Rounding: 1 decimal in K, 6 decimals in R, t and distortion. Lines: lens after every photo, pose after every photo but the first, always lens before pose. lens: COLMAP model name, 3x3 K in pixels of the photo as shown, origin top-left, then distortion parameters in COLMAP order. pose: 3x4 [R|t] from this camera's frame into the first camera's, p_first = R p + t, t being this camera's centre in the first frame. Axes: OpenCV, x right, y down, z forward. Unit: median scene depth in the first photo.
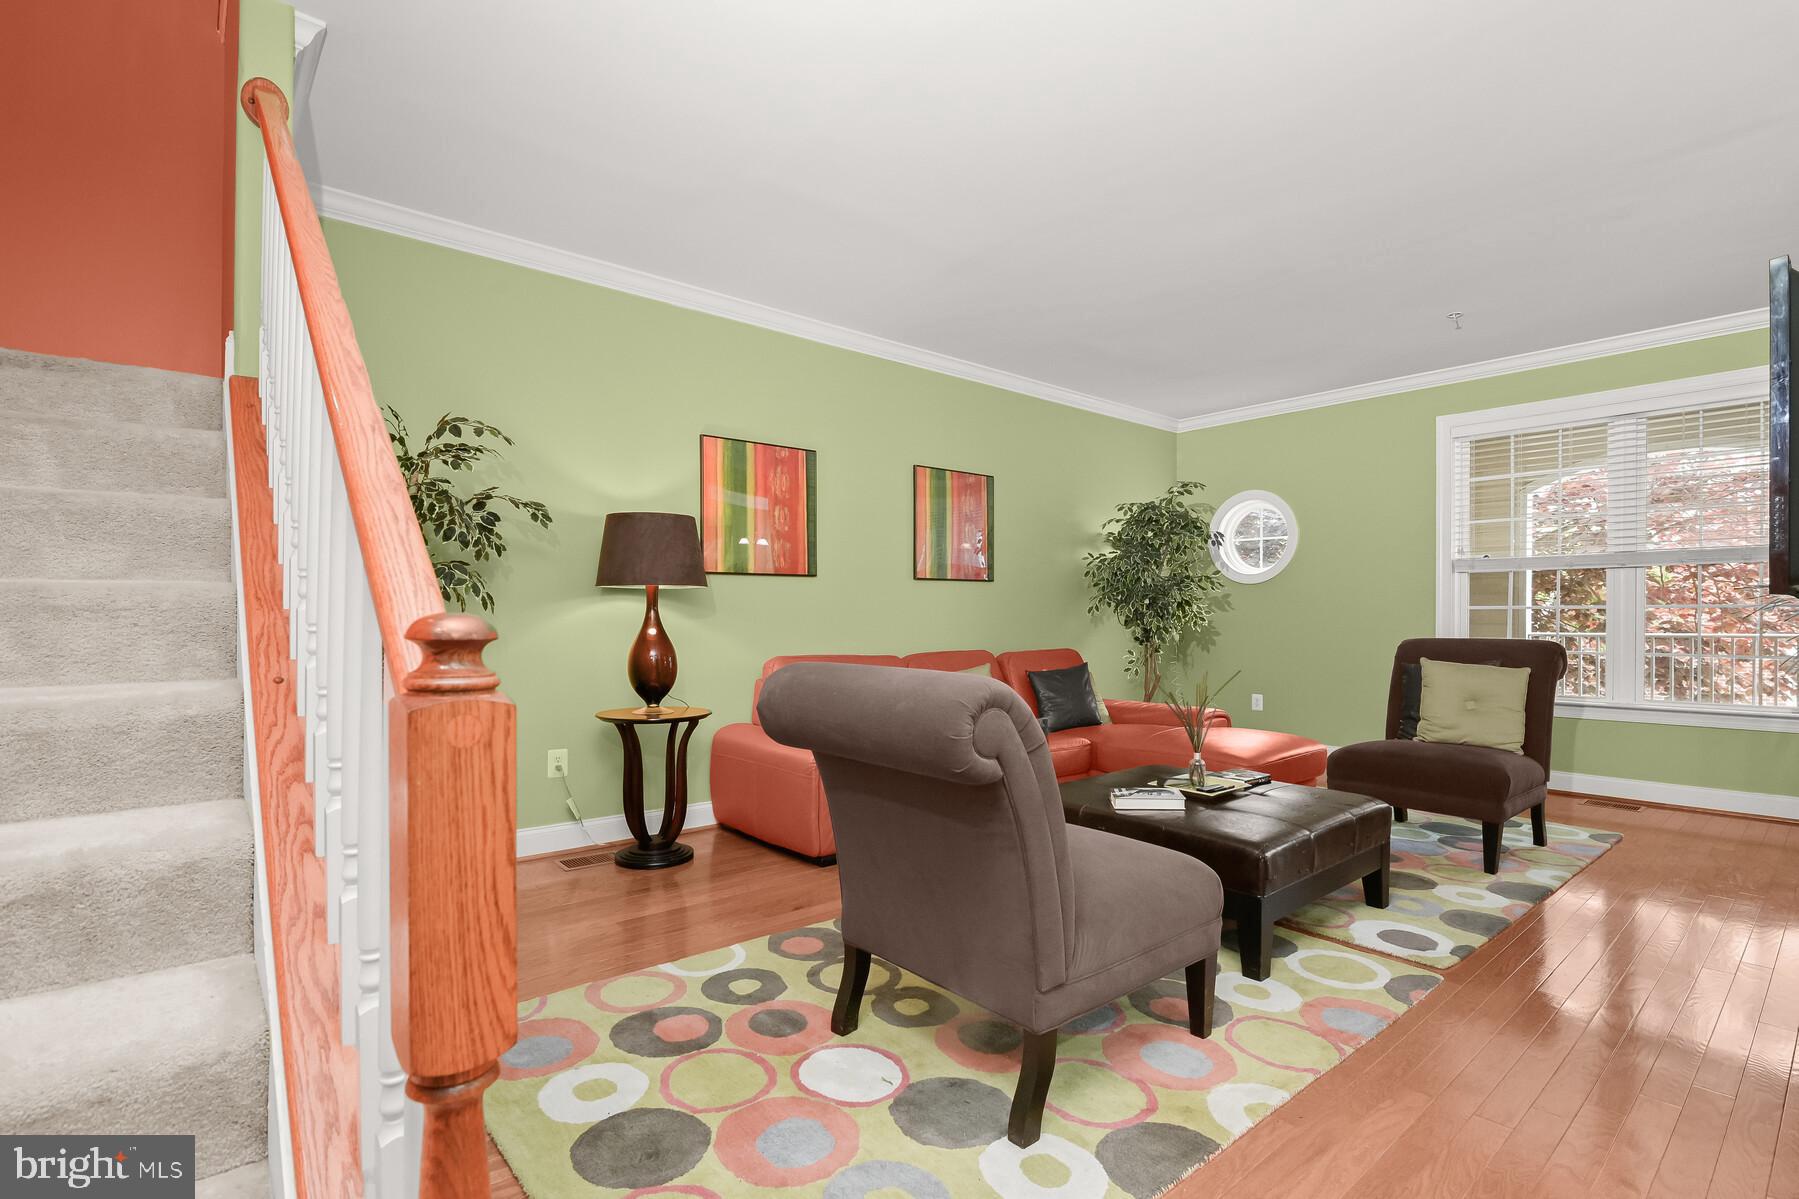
lens RADIAL K [[847.1, 0, 903.9], [0, 847.1, 631.1], [0, 0, 1]] dist [-0.018642, 0.000490]
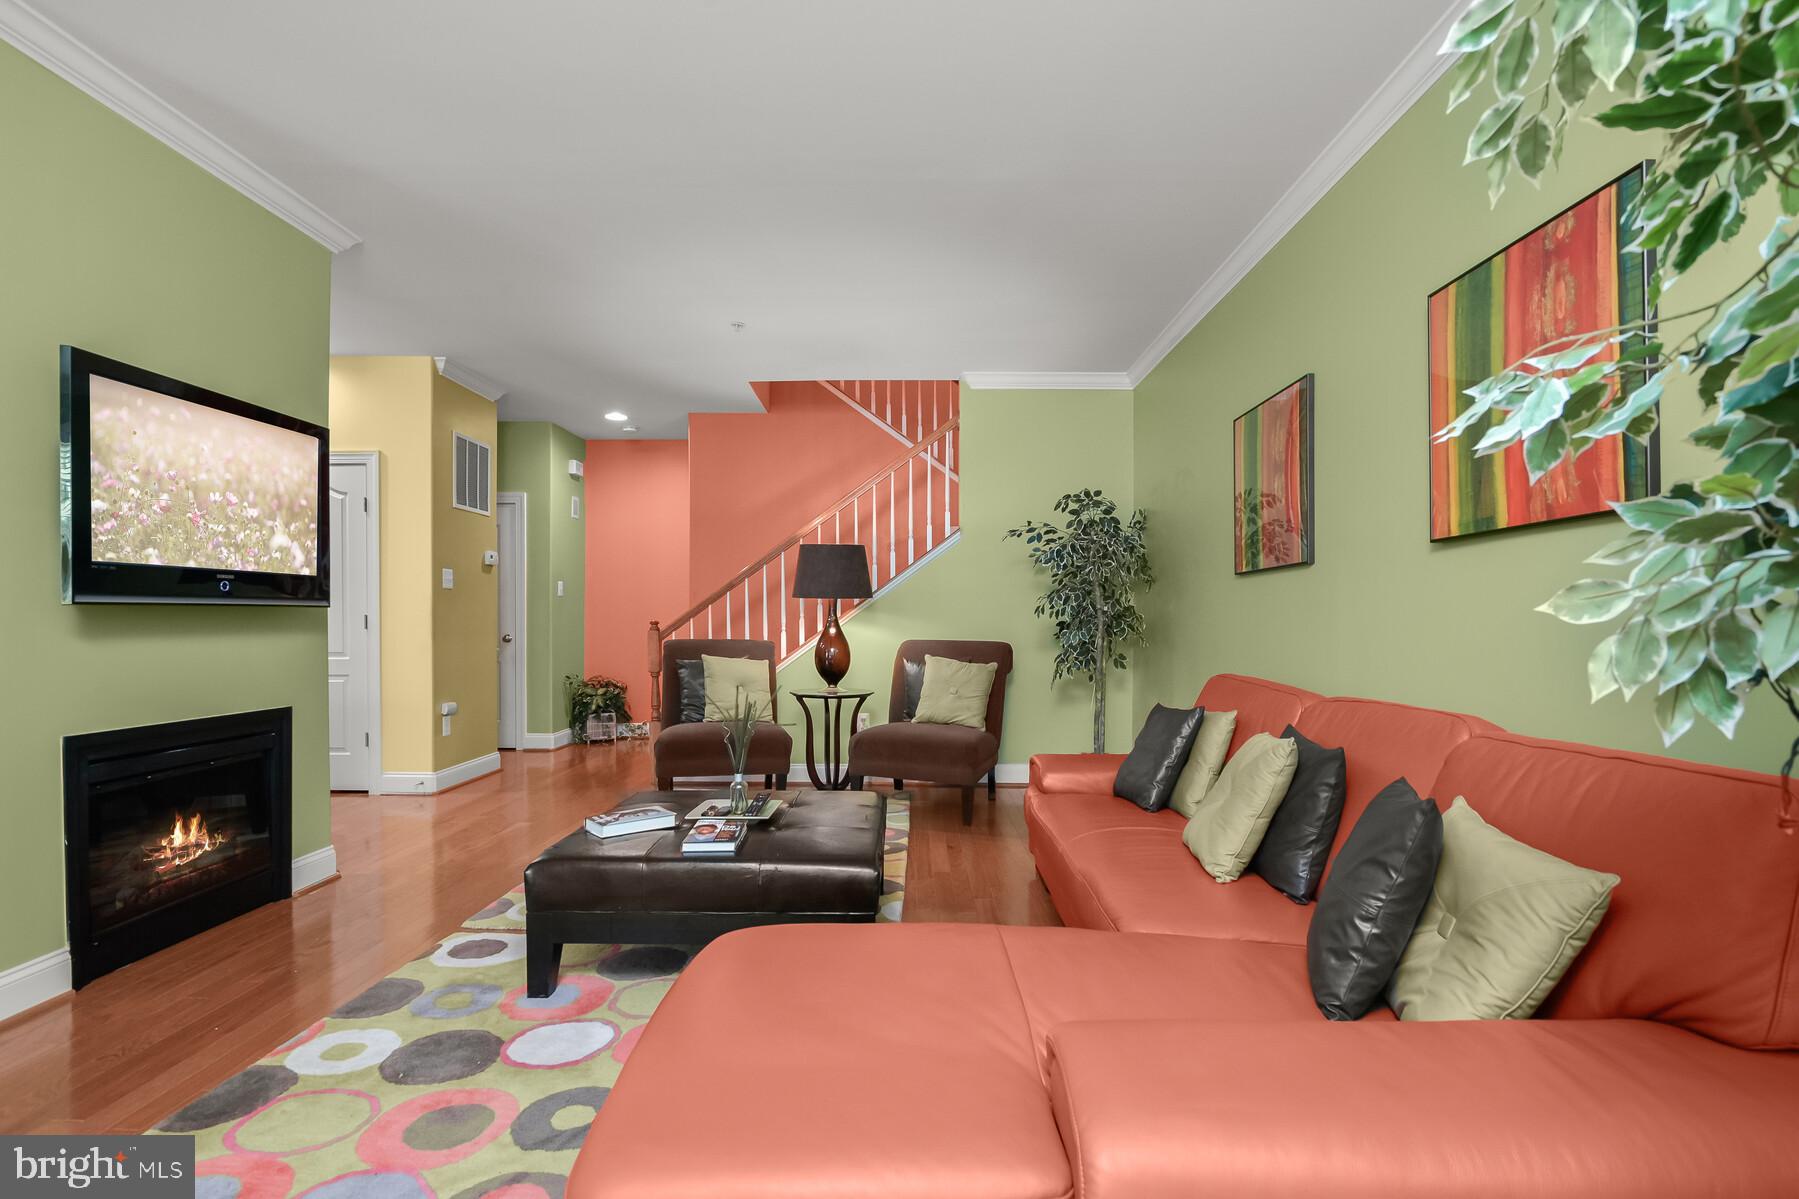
lens RADIAL K [[842.8, 0, 894.3], [0, 842.8, 621.0], [0, 0, 1]] dist [0.000285, -0.000073]
pose [[-0.663235, -0.004178, -0.748400, 0.512017], [-0.017260, 0.999804, 0.009714, -0.017505], [0.748212, 0.019361, -0.663177, 1.013677]]
